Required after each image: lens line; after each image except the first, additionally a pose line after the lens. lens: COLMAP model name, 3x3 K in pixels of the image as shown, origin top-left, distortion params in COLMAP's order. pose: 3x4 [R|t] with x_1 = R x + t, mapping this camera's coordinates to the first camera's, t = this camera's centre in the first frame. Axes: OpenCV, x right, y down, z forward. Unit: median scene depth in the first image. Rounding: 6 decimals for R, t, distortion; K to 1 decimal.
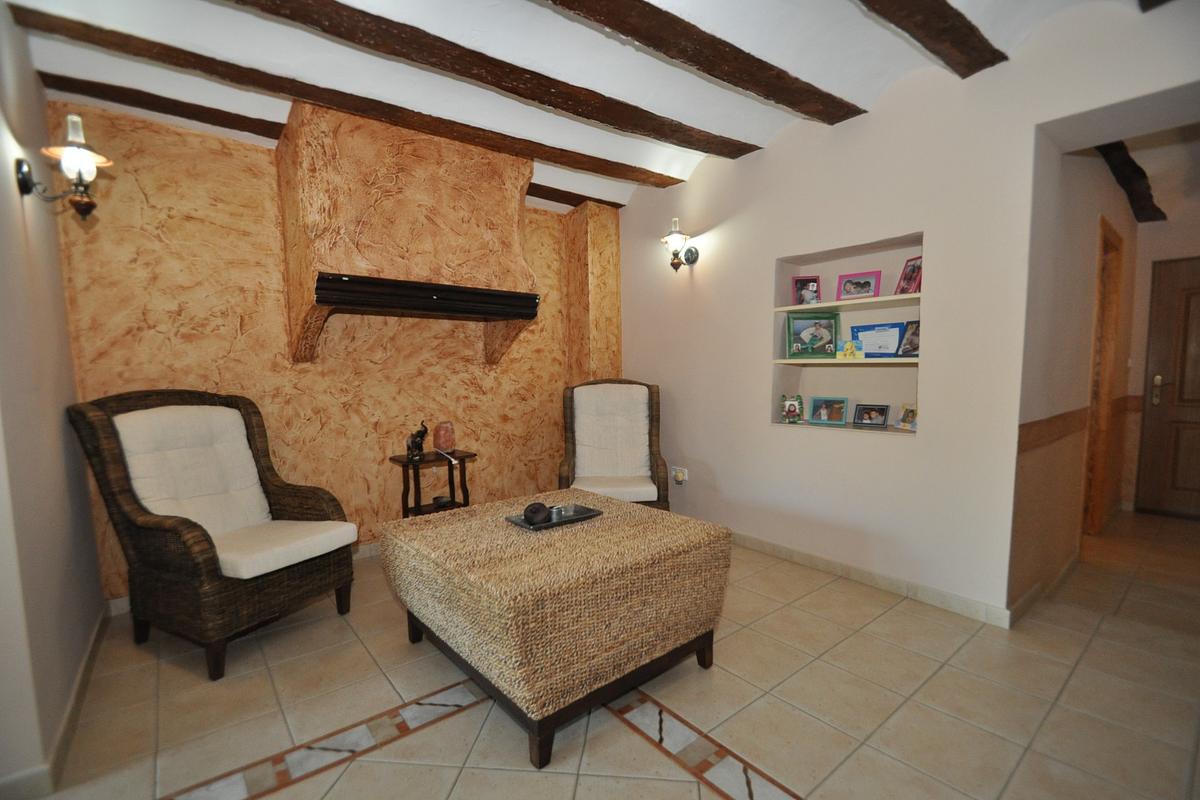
lens RADIAL K [[528.7, 0, 598.4], [0, 528.7, 419.7], [0, 0, 1]] dist [-0.005034, -0.002722]
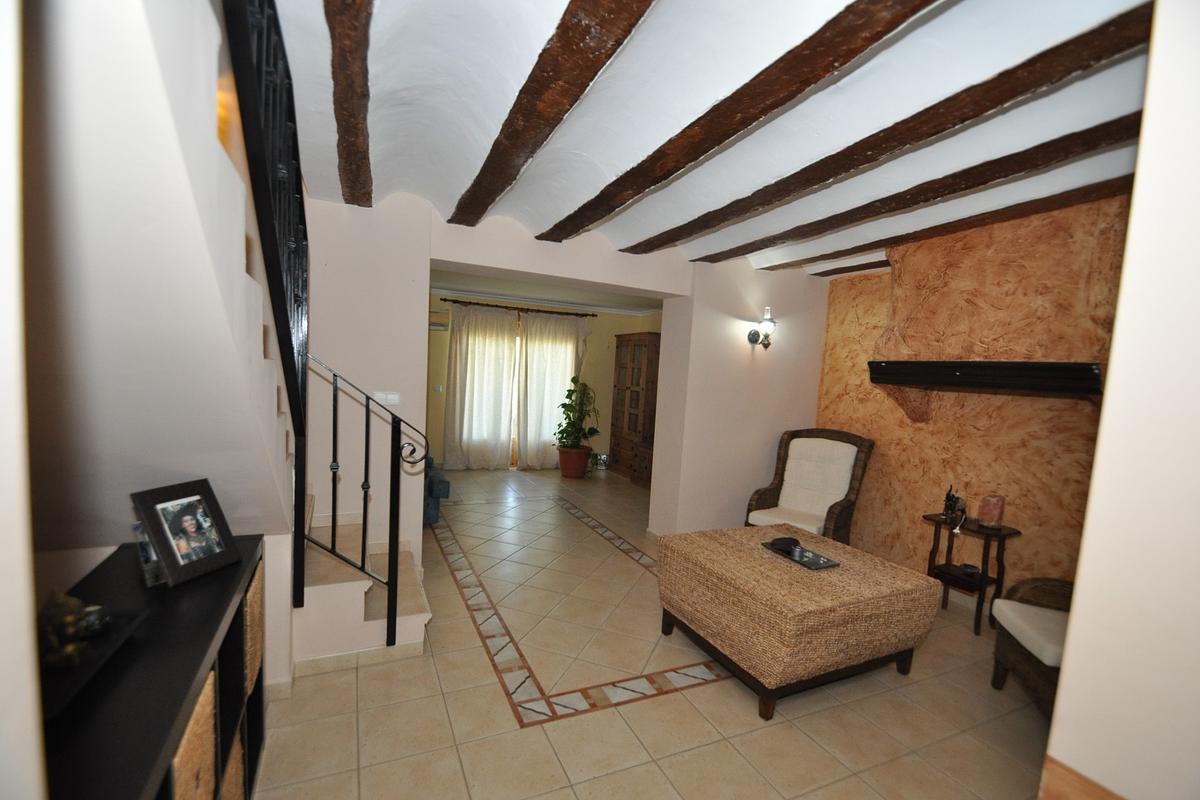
lens RADIAL K [[528.7, 0, 600.4], [0, 528.7, 406.5], [0, 0, 1]] dist [-0.005034, -0.002722]
pose [[-0.258447, 0.060236, -0.964146, 0.922751], [-0.139694, 0.985233, 0.099000, -0.170658], [0.955872, 0.160271, -0.246216, 0.578794]]
